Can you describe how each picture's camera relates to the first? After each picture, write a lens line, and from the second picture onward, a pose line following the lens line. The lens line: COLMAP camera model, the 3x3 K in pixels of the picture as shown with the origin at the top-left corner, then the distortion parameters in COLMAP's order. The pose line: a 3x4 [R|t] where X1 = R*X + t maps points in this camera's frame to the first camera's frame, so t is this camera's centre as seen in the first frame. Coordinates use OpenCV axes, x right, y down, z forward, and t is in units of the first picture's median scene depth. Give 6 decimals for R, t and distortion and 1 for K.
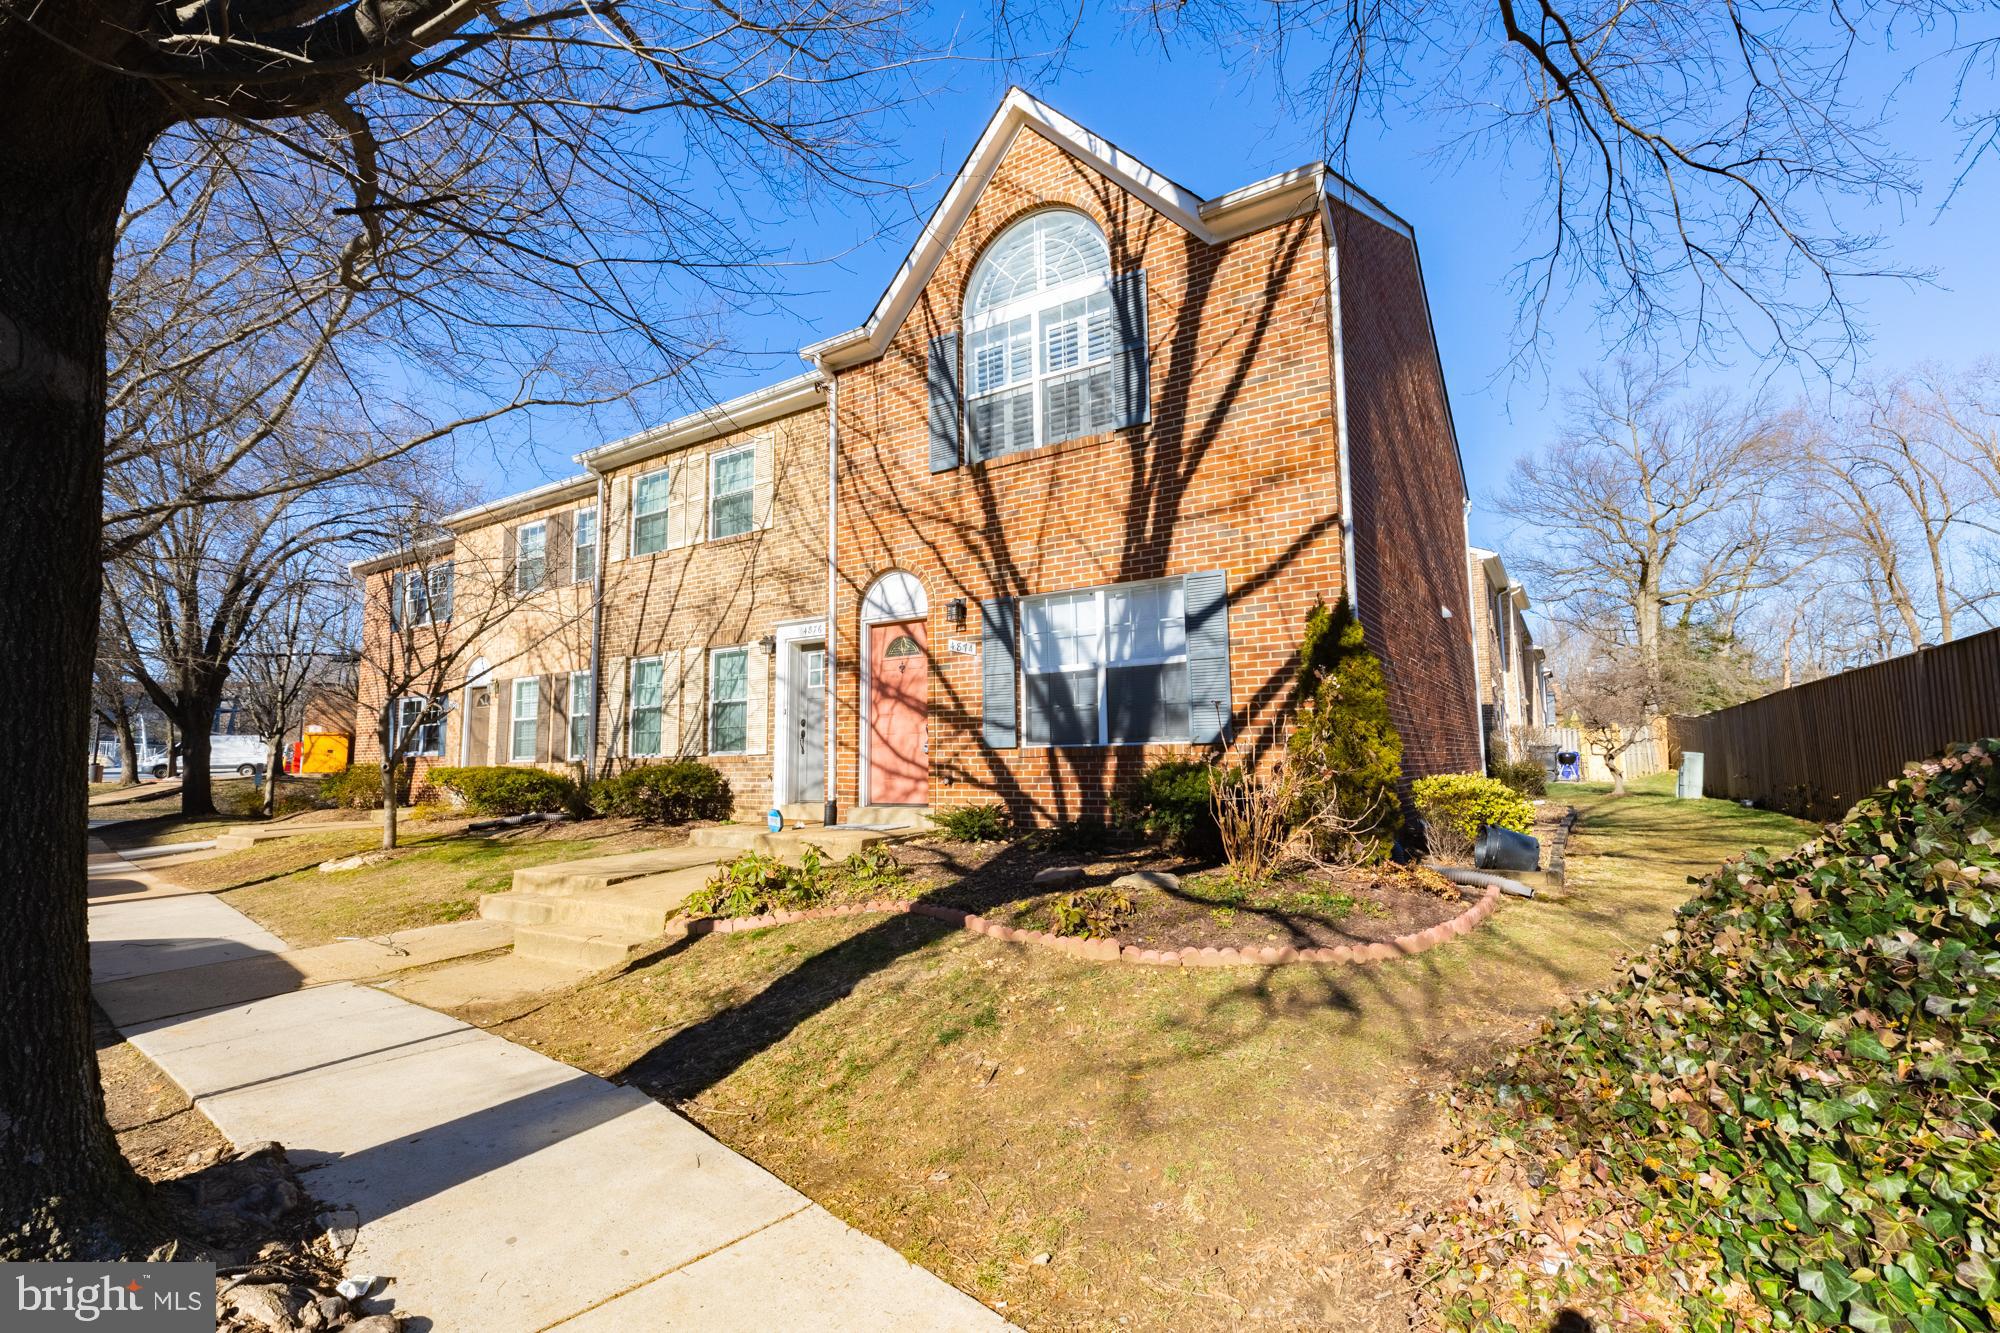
lens RADIAL K [[903.3, 0, 1001.0], [0, 903.3, 640.7], [0, 0, 1]] dist [0.003763, -0.000197]
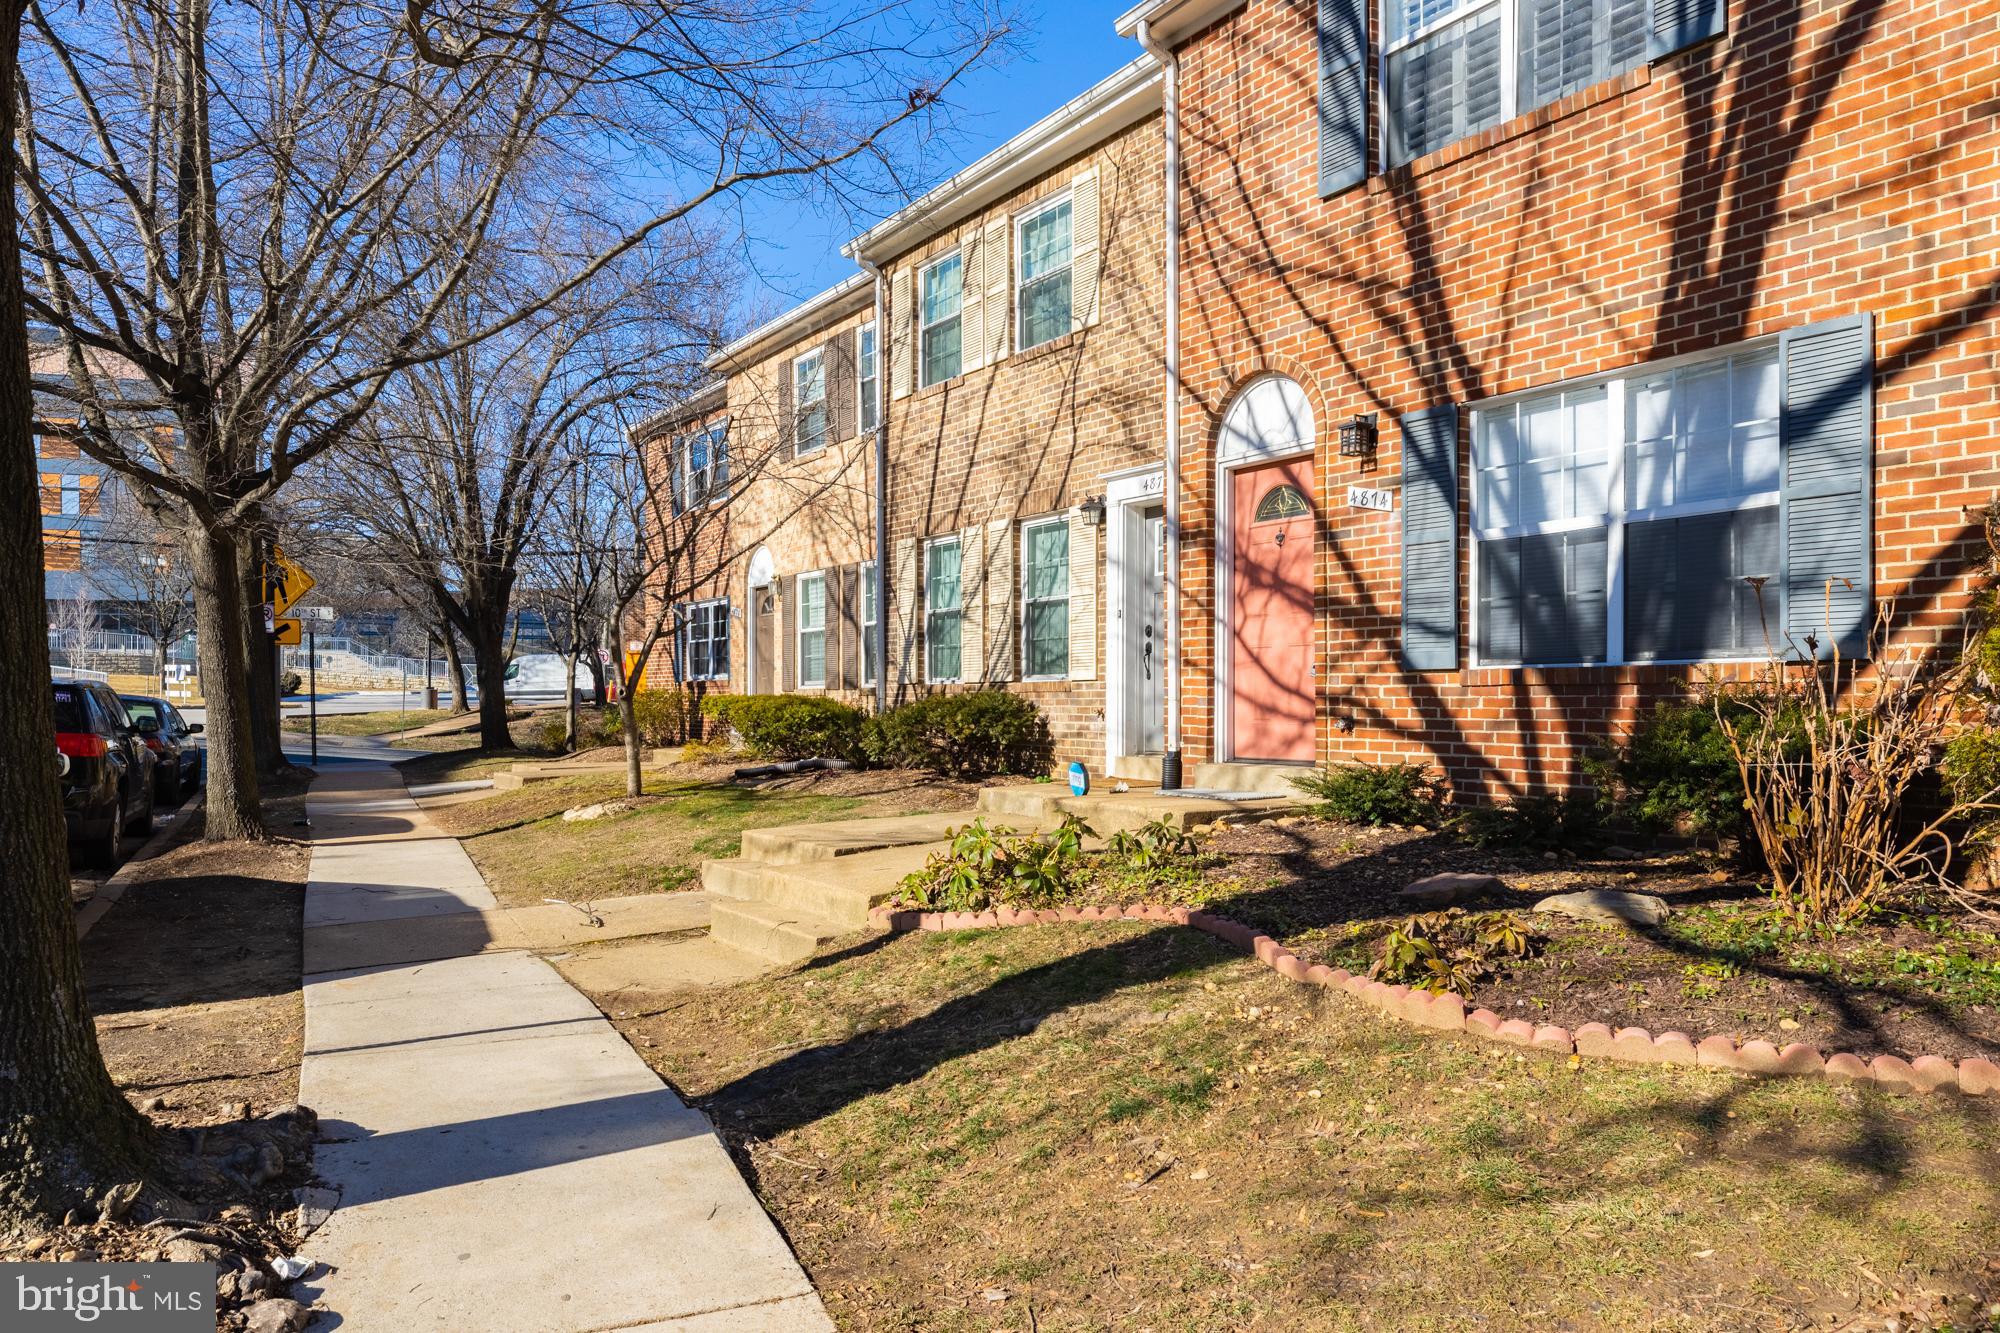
lens RADIAL K [[1460.3, 0, 999.9], [0, 1460.3, 688.9], [0, 0, 1]] dist [0.008272, -0.001135]
pose [[0.889348, 0.007550, -0.457168, 0.180748], [0.050645, 0.992085, 0.114905, 0.009084], [0.454417, -0.125344, 0.881926, 0.042827]]
